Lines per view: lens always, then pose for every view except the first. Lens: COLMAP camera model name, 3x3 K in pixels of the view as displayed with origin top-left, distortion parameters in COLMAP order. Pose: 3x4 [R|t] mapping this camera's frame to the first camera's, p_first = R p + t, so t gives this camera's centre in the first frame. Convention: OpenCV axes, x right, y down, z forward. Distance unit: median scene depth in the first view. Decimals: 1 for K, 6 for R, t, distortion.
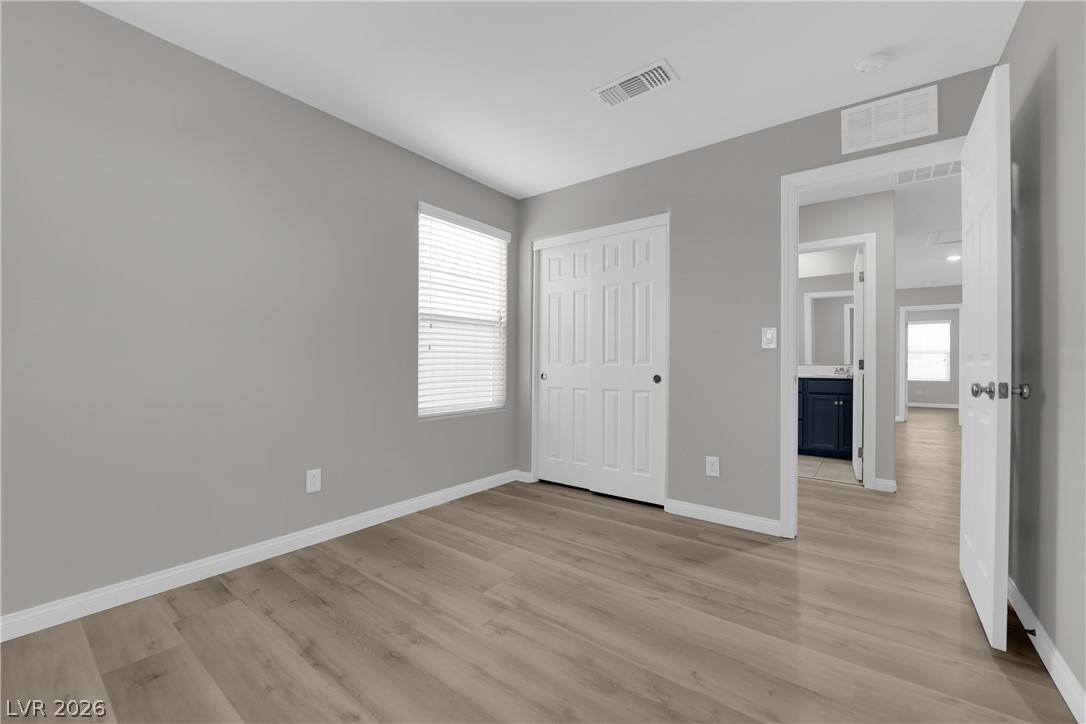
lens RADIAL K [[441.7, 0, 537.6], [0, 441.7, 361.7], [0, 0, 1]] dist [-0.015948, -0.000717]
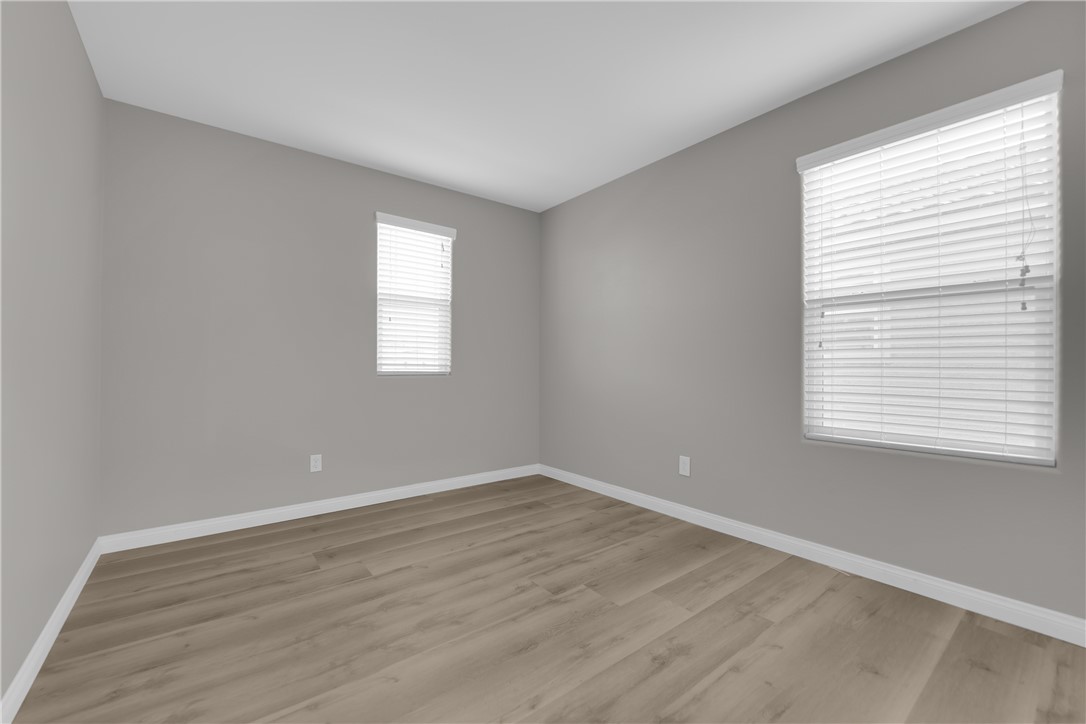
lens RADIAL K [[441.7, 0, 540.0], [0, 441.7, 364.1], [0, 0, 1]] dist [-0.015948, -0.000717]
pose [[-0.256236, -0.002586, -0.966611, 0.785258], [0.001324, 0.999995, -0.003026, 0.002070], [0.966613, -0.002055, -0.256231, 1.000166]]
